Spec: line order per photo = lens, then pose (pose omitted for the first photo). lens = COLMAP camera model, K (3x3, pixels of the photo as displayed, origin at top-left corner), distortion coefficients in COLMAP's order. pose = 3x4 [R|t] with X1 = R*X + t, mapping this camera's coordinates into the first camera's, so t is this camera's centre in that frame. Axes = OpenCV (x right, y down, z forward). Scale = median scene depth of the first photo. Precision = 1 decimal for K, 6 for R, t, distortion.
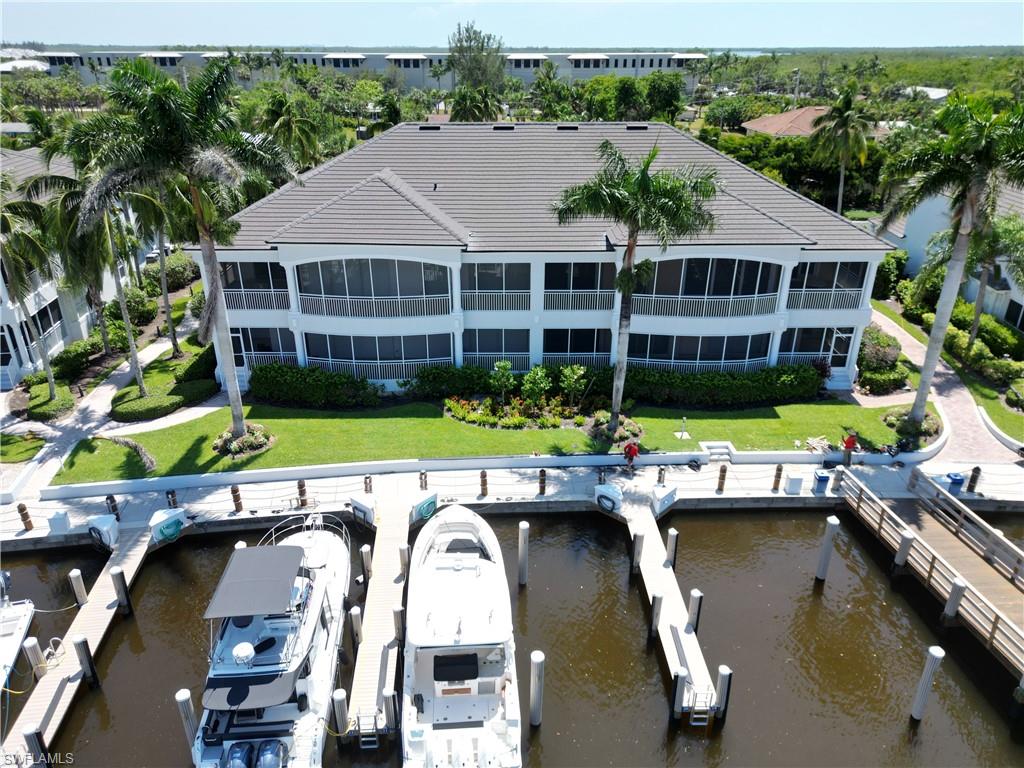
lens RADIAL K [[702.1, 0, 510.5], [0, 702.1, 403.6], [0, 0, 1]] dist [0.068084, -0.050201]
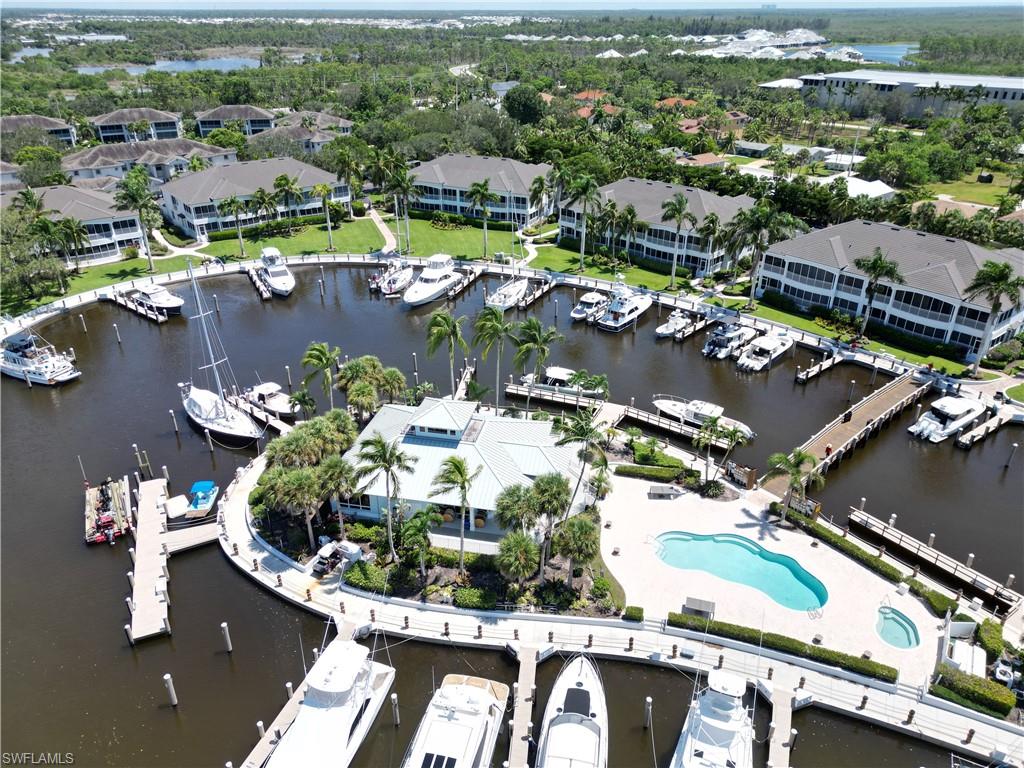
lens RADIAL K [[702.1, 0, 510.5], [0, 702.1, 403.6], [0, 0, 1]] dist [0.068084, -0.050201]
pose [[0.618320, 0.380378, -0.687745, 1.312724], [-0.352695, 0.916308, 0.189700, 0.216368], [0.702344, 0.125269, 0.700729, -1.961851]]
